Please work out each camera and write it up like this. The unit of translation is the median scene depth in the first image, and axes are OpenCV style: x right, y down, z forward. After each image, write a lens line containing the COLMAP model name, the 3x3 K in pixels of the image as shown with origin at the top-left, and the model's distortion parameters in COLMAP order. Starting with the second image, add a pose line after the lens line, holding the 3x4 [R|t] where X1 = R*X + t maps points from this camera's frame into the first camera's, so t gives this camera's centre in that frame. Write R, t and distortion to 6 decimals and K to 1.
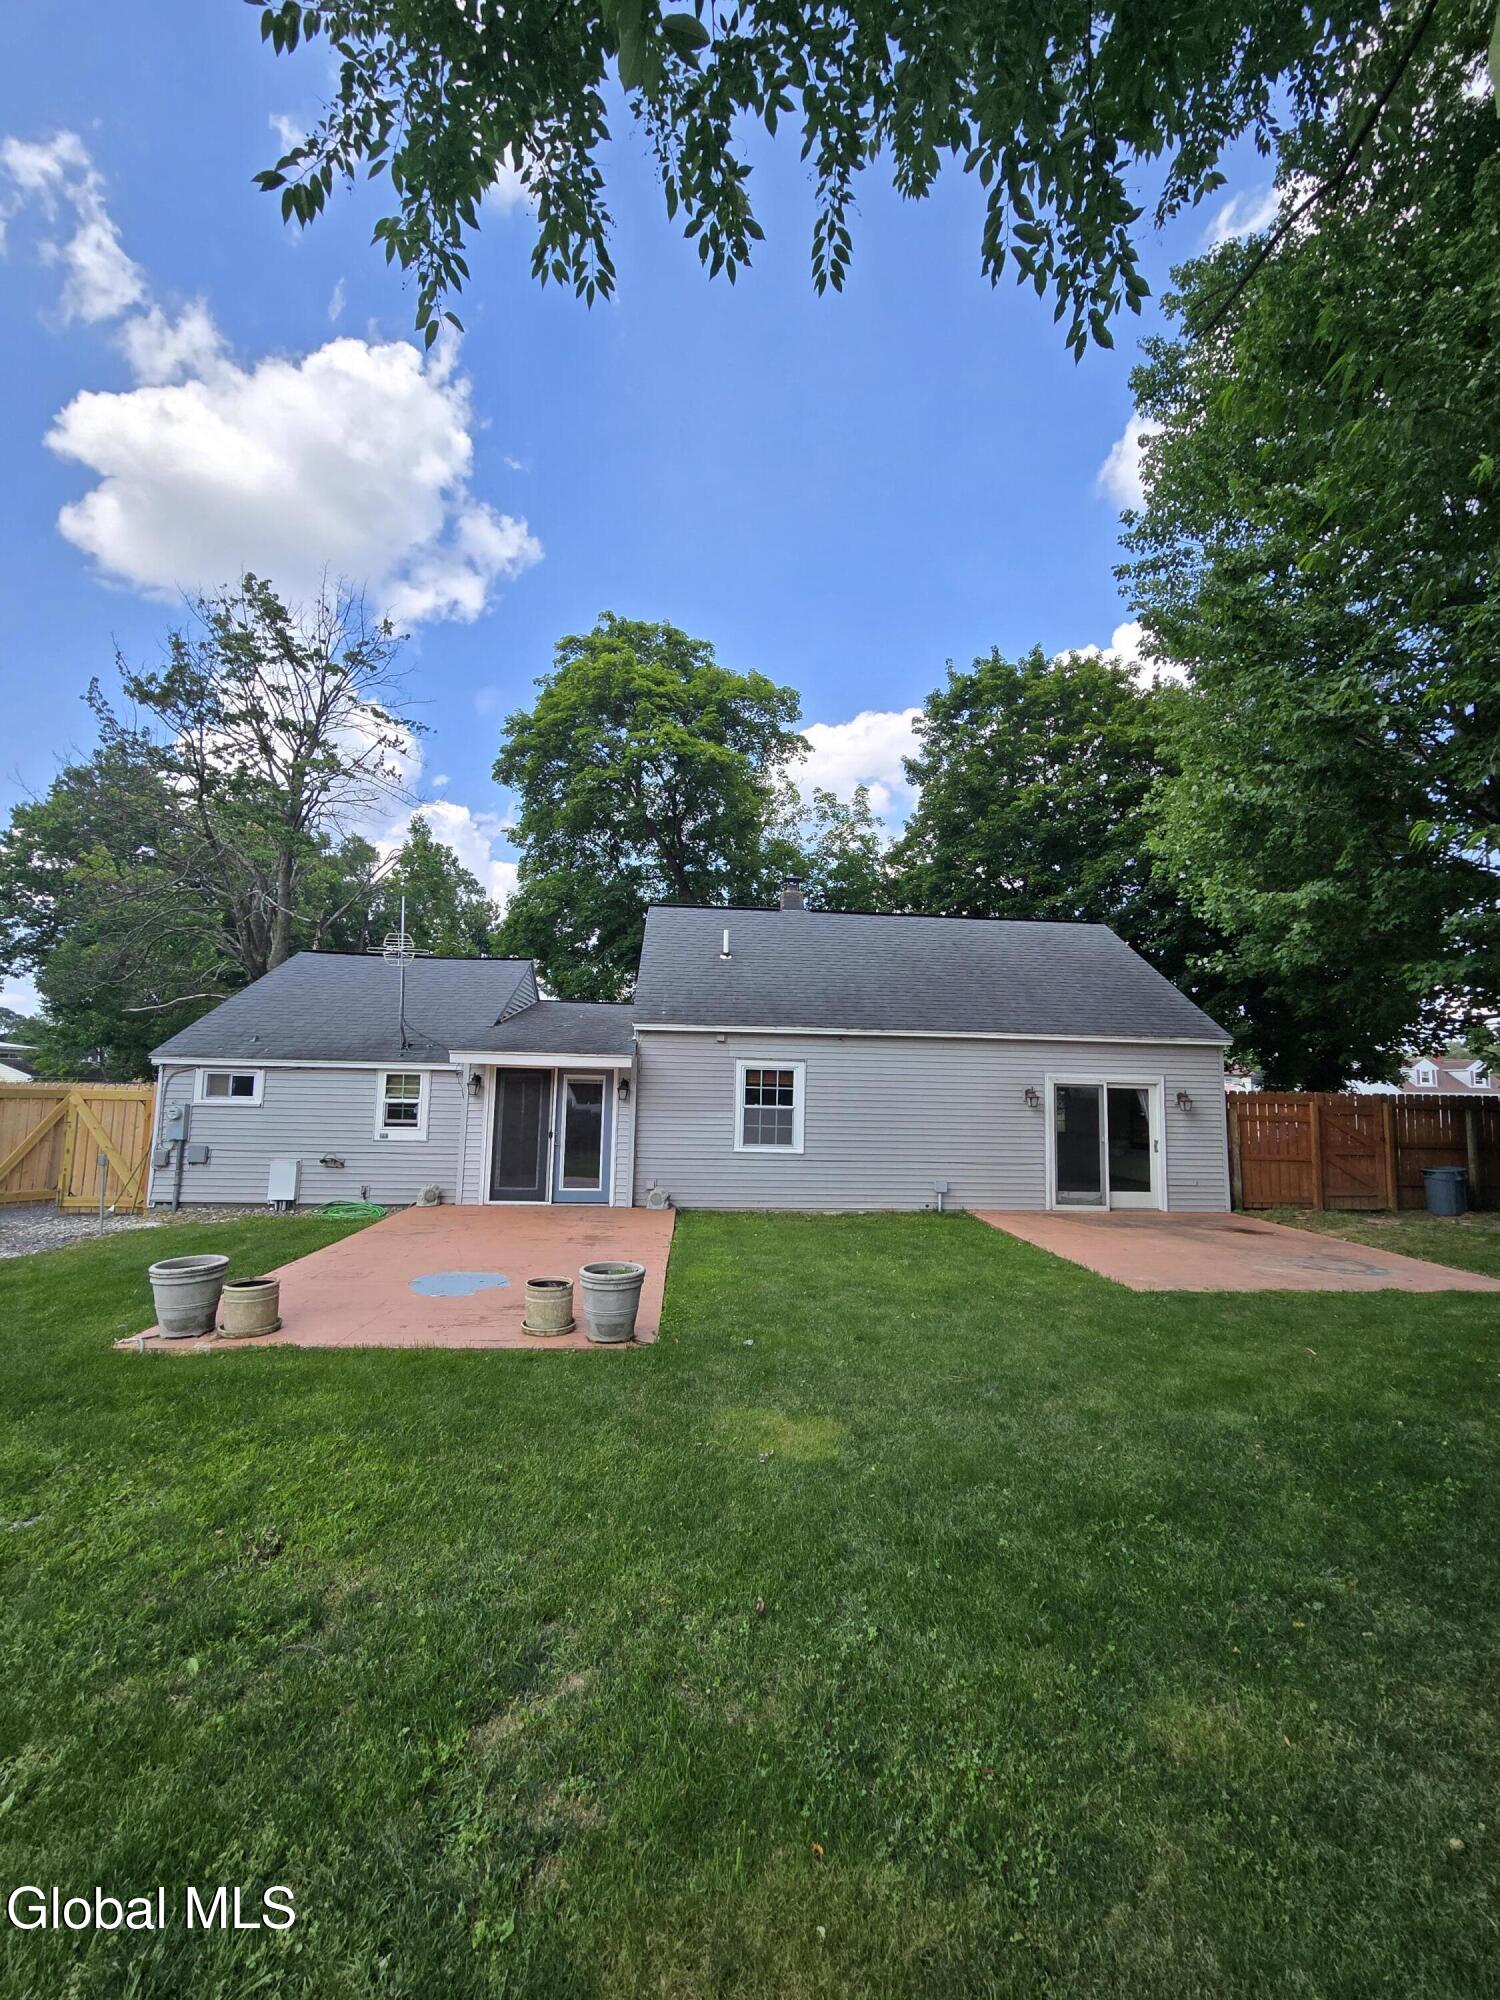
lens RADIAL K [[834.5, 0, 750.0], [0, 834.5, 1000.0], [0, 0, 1]] dist [0.000580, 0.000131]
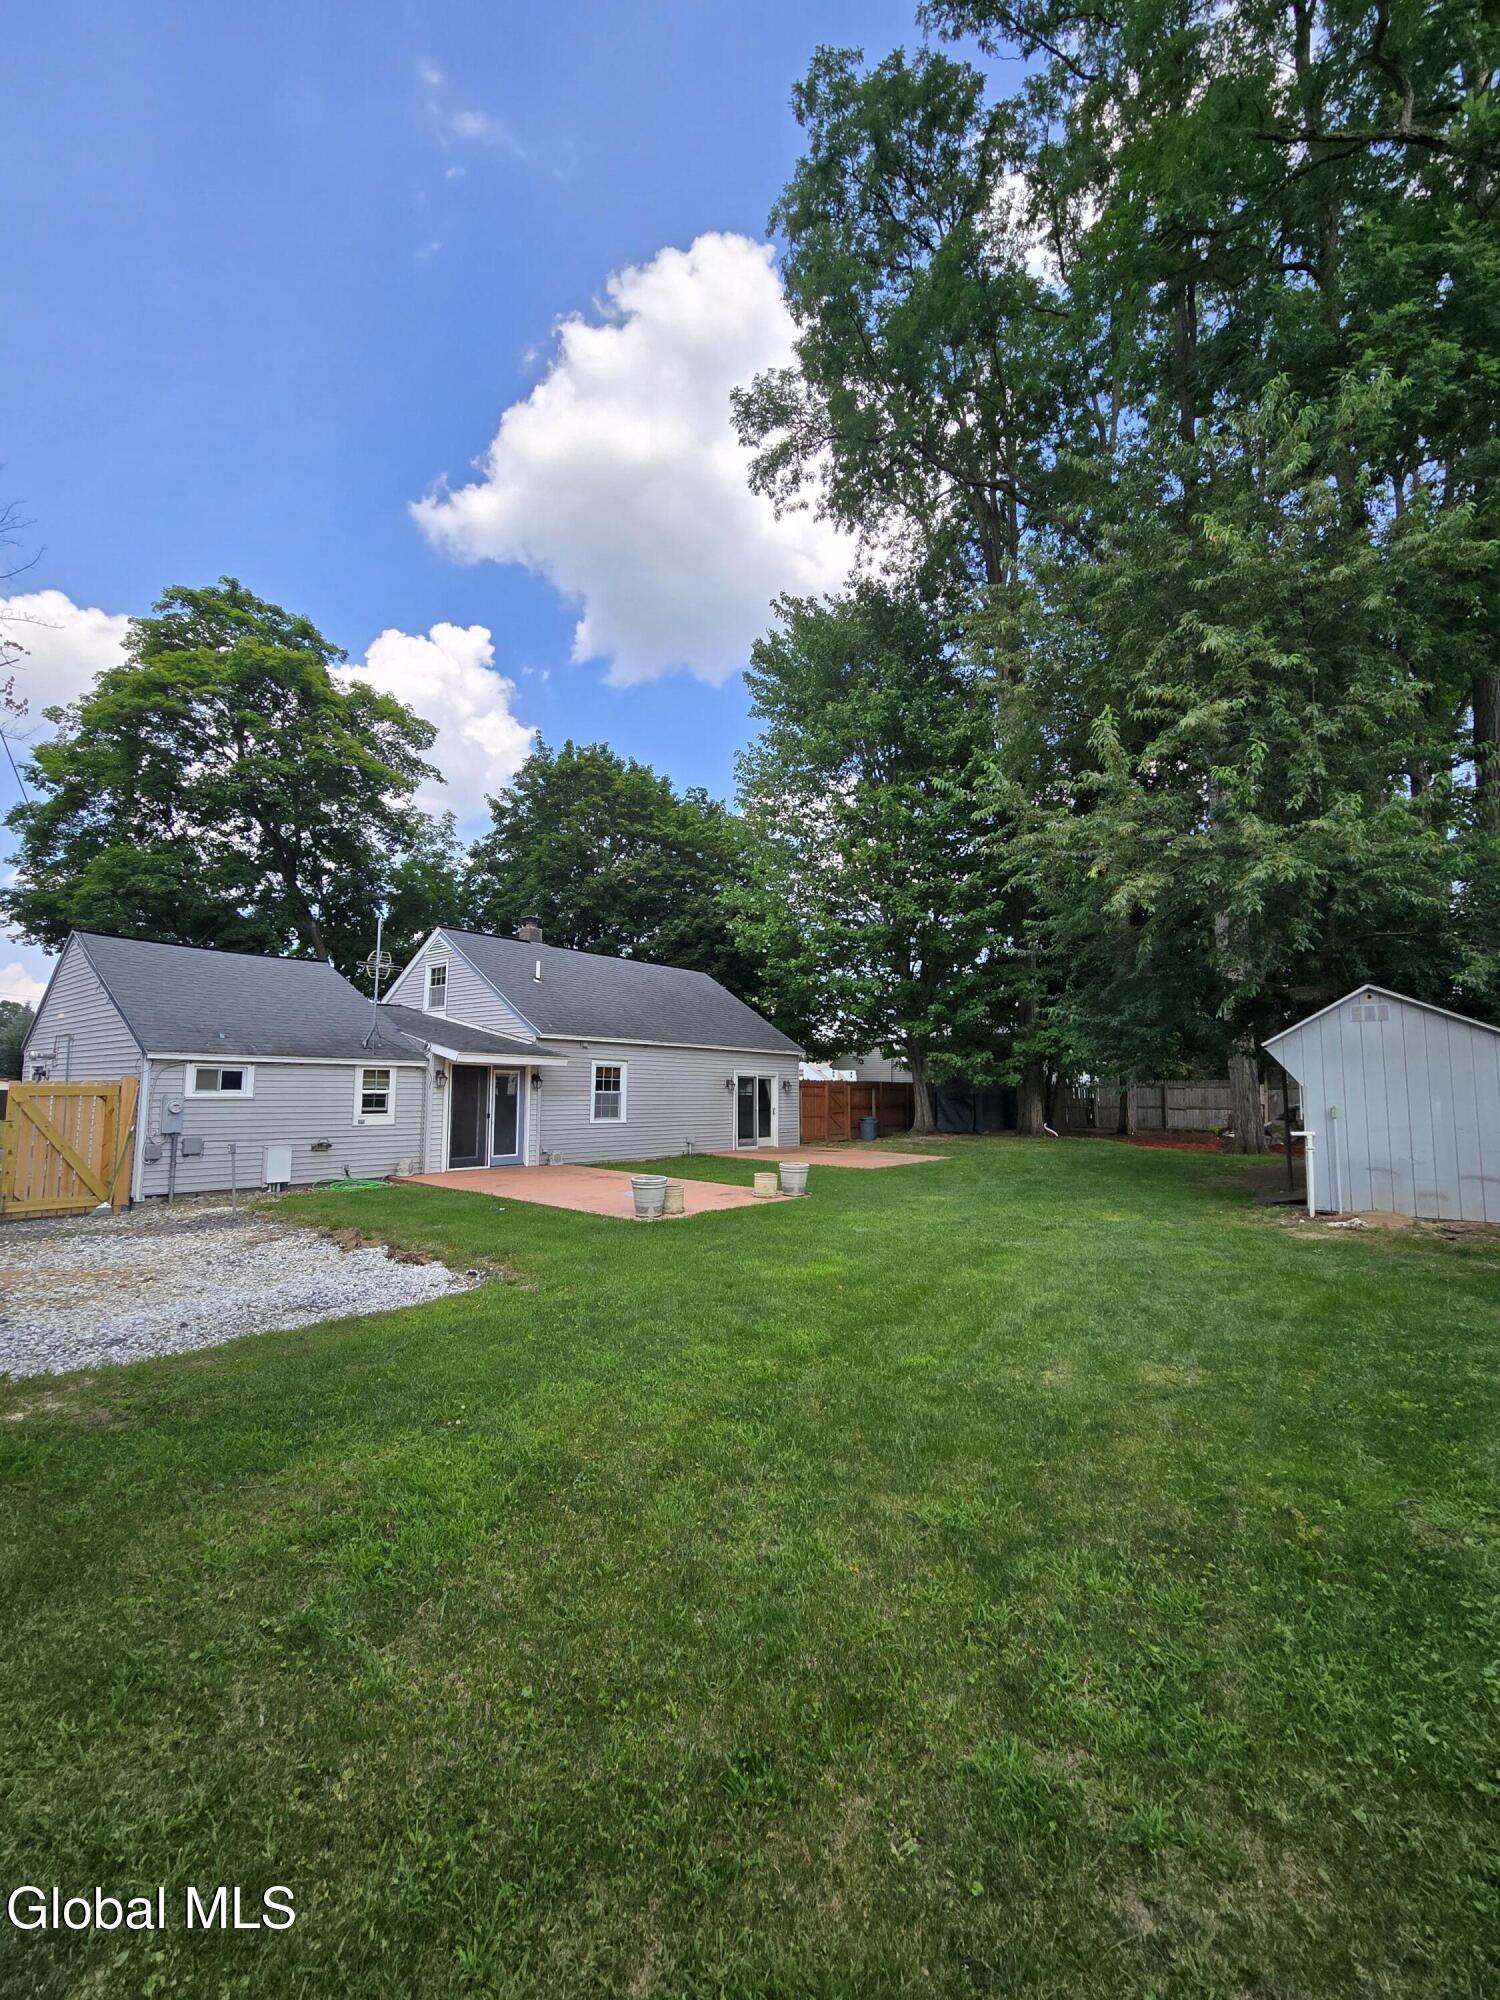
lens RADIAL K [[834.5, 0, 750.0], [0, 834.5, 1000.0], [0, 0, 1]] dist [0.000580, 0.000131]
pose [[0.699726, 0.061480, 0.711761, -0.858339], [-0.067637, 0.997516, -0.019669, -0.021704], [-0.711202, -0.034378, 0.702146, -0.202386]]
